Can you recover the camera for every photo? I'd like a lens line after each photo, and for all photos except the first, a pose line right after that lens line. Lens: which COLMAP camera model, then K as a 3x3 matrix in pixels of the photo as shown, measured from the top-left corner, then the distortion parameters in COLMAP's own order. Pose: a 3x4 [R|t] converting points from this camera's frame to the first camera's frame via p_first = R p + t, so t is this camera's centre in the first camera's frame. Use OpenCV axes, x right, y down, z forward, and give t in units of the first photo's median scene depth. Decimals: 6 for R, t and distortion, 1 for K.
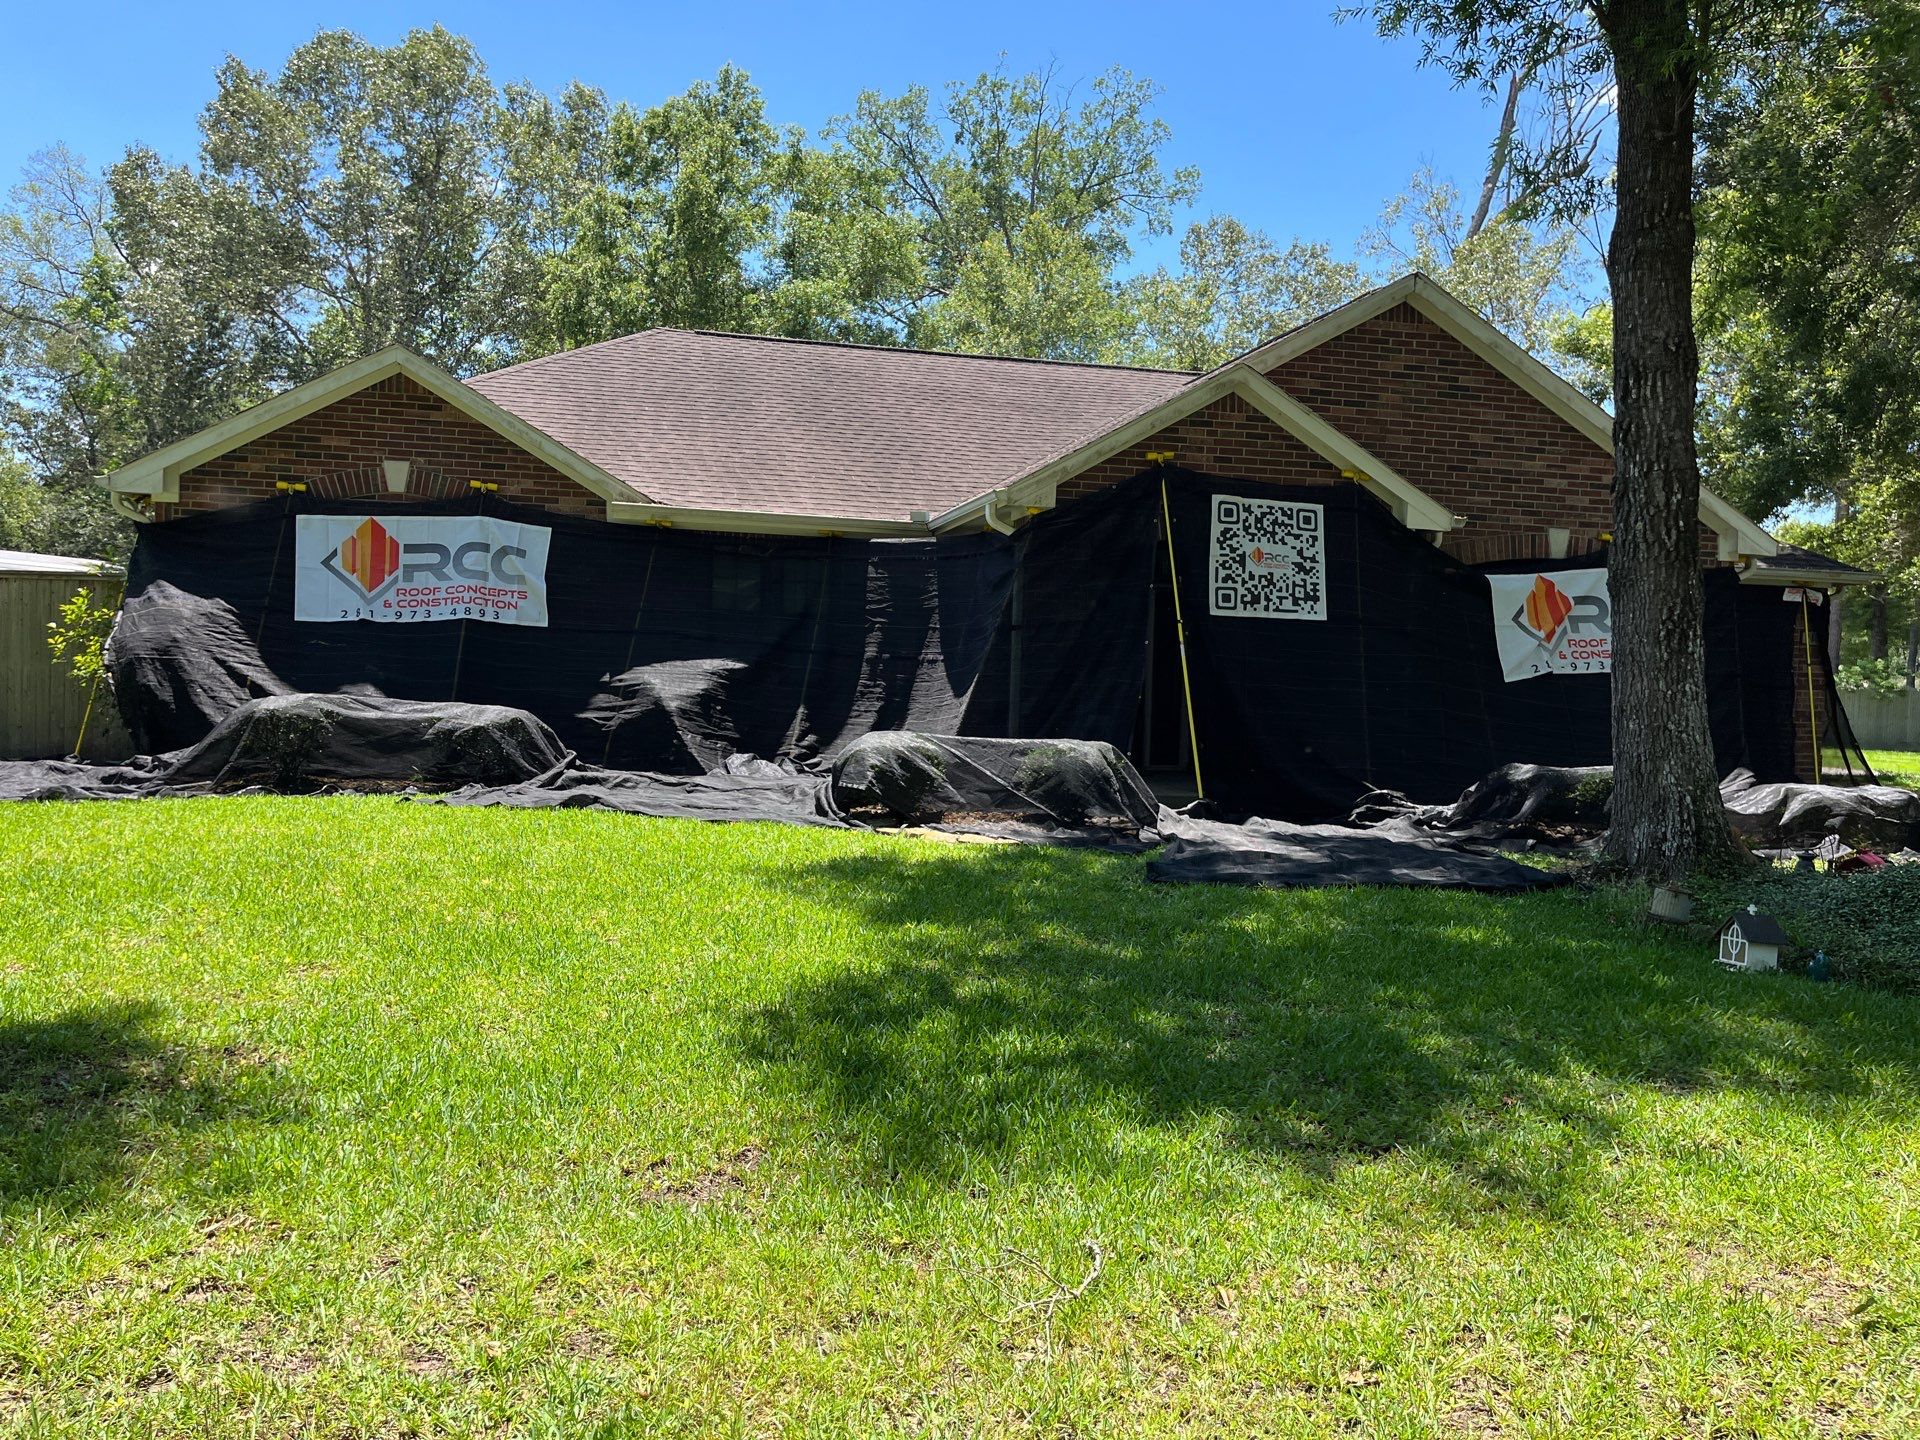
lens RADIAL K [[1446.7, 0, 951.7], [0, 1446.7, 713.1], [0, 0, 1]] dist [0.053749, -0.045281]
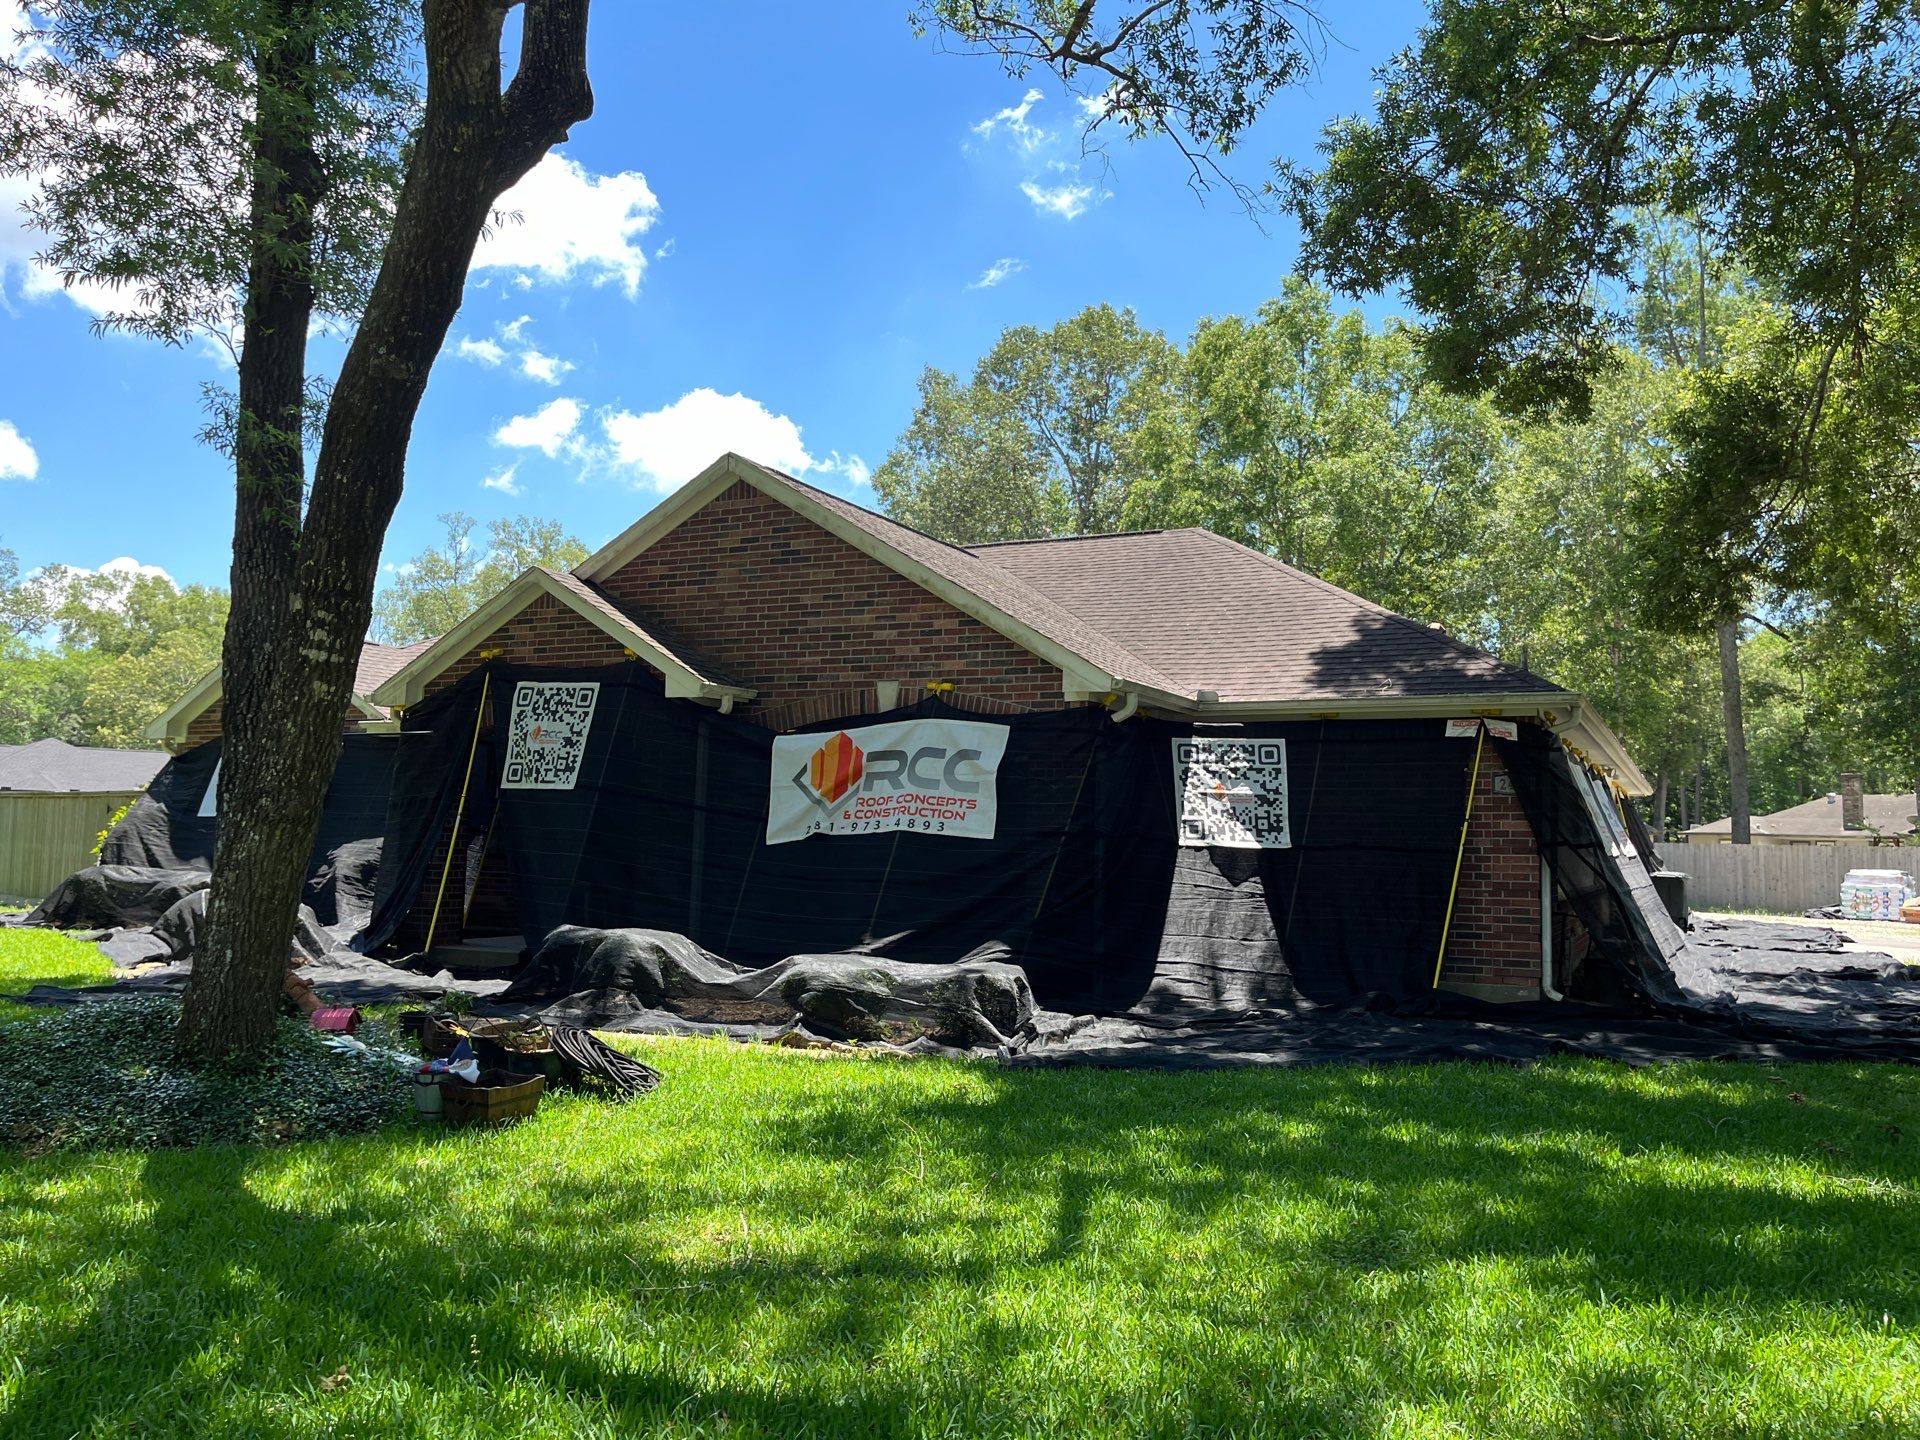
lens RADIAL K [[1453.0, 0, 993.0], [0, 1453.0, 700.0], [0, 0, 1]] dist [0.076760, -0.088485]
pose [[0.778453, -0.076634, -0.623008, 1.089690], [-0.010348, 0.990818, -0.134807, 0.012447], [0.627618, 0.111388, 0.770512, 0.326602]]
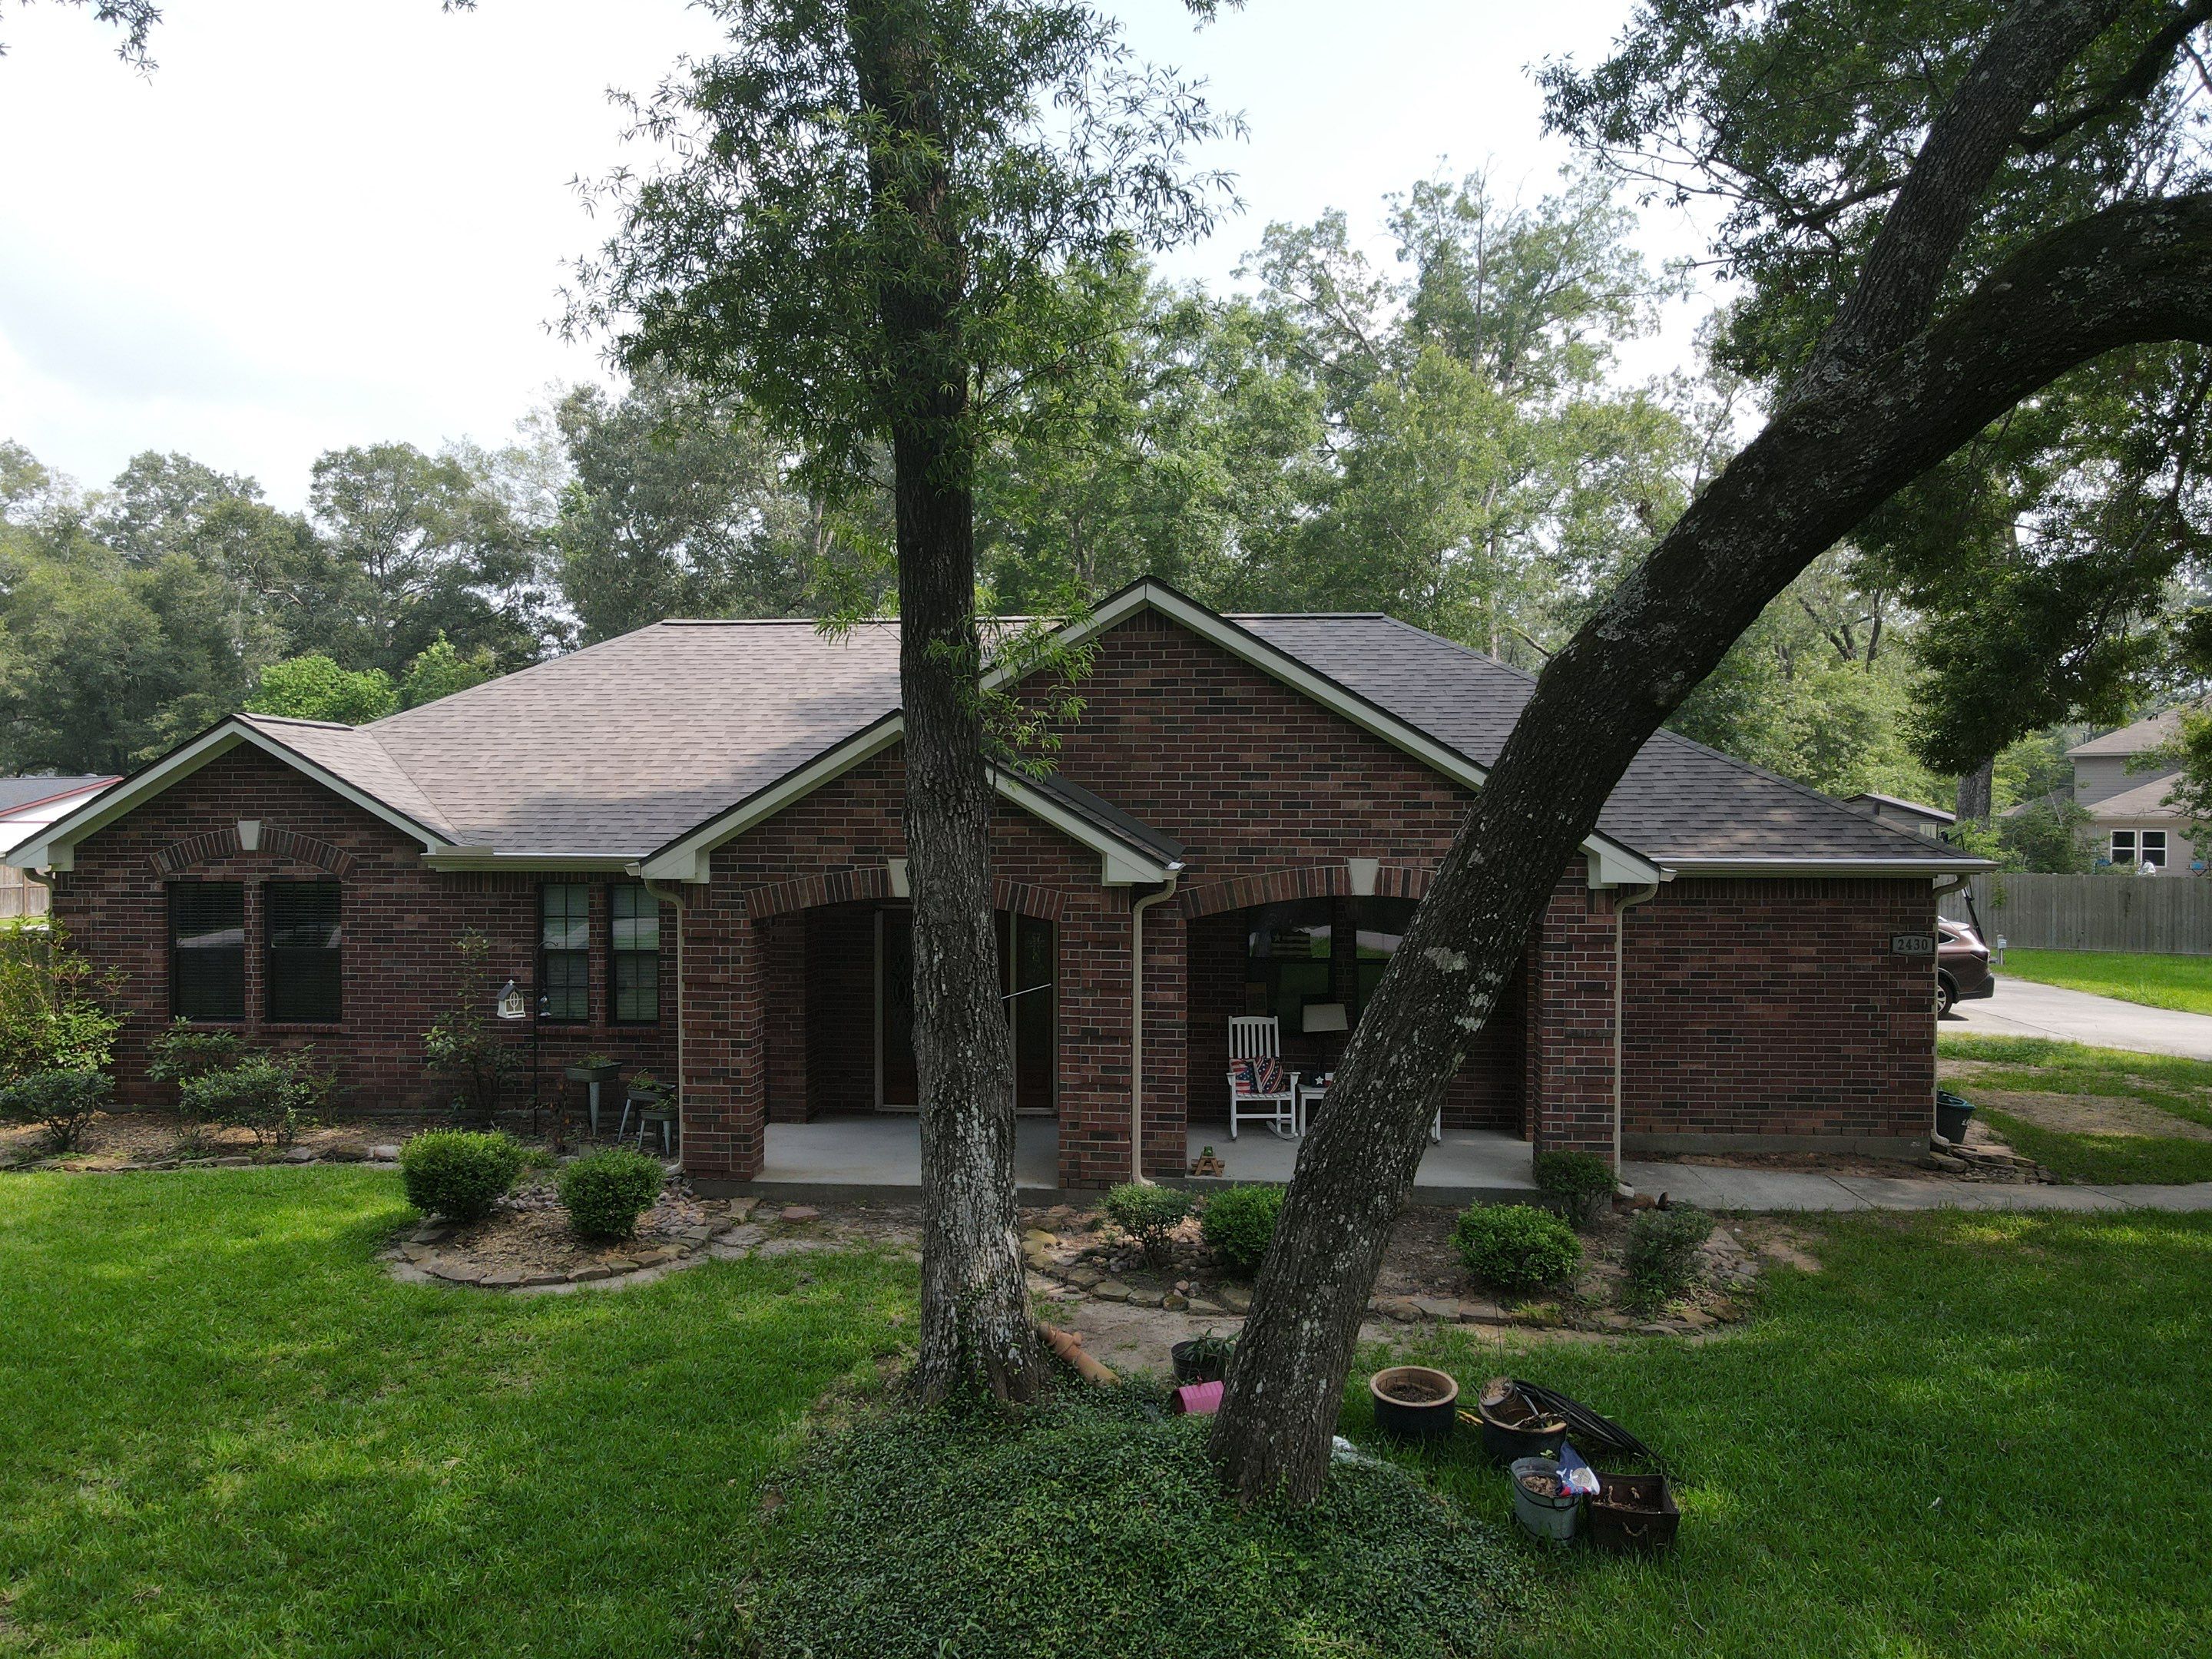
lens RADIAL K [[1666.8, 0, 1121.2], [0, 1666.8, 810.8], [0, 0, 1]] dist [0.053749, -0.045281]
pose [[0.945269, -0.027681, -0.325115, 0.598925], [0.019223, 0.999389, -0.029200, -0.129617], [0.325724, 0.021352, 0.945224, 0.076705]]
